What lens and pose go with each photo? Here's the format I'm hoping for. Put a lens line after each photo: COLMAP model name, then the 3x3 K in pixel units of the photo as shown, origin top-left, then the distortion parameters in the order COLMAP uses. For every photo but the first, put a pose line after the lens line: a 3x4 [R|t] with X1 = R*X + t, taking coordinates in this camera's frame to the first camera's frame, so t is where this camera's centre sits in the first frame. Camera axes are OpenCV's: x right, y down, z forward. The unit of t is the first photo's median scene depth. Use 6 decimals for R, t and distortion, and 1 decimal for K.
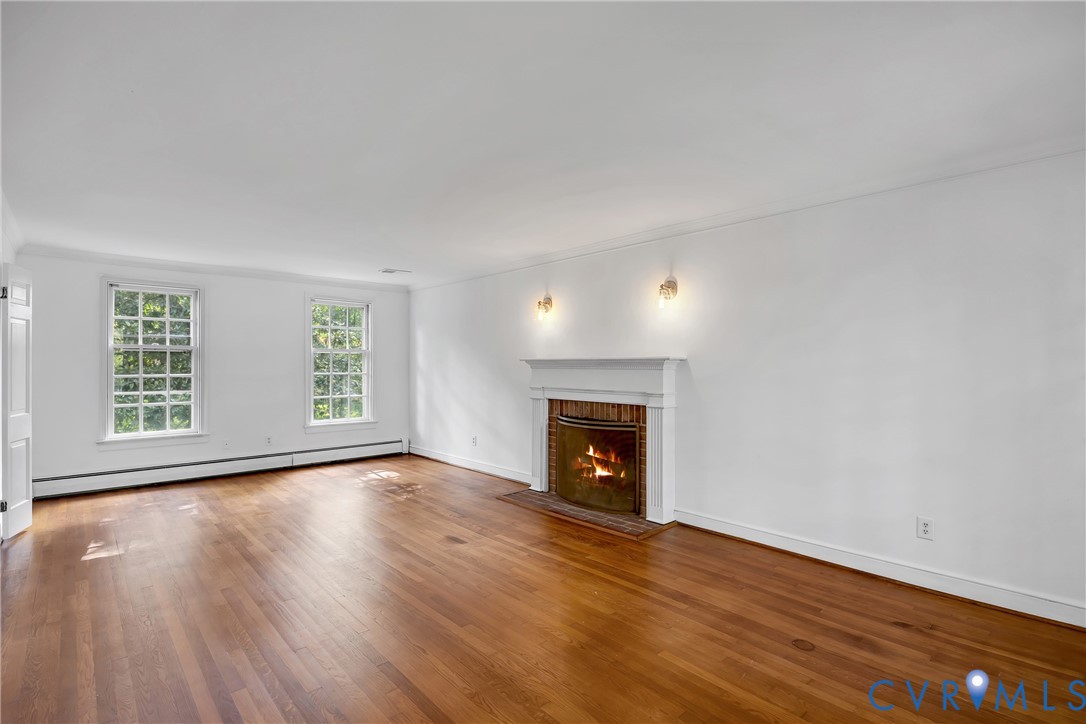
lens RADIAL K [[499.8, 0, 538.0], [0, 499.8, 368.2], [0, 0, 1]] dist [-0.009866, 0.000056]
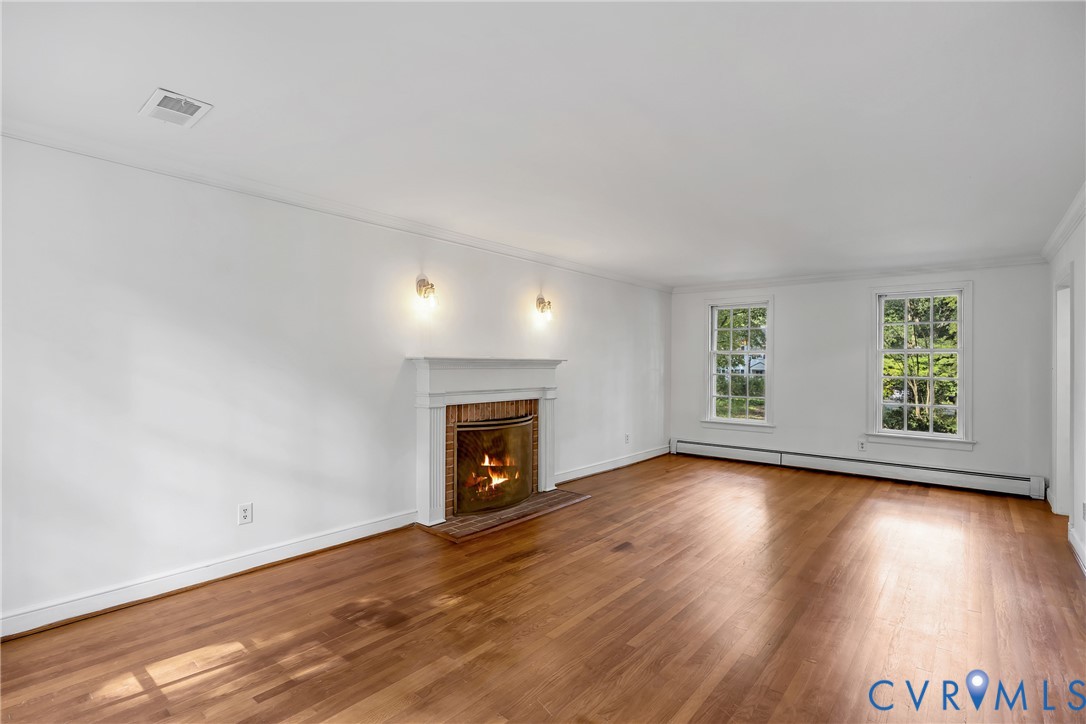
lens RADIAL K [[508.0, 0, 551.8], [0, 508.0, 364.8], [0, 0, 1]] dist [-0.010441, -0.000083]
pose [[-0.116496, -0.002141, 0.993189, -0.922741], [0.004001, 0.999989, 0.002625, -0.008358], [-0.993183, 0.004280, -0.116486, 1.028351]]
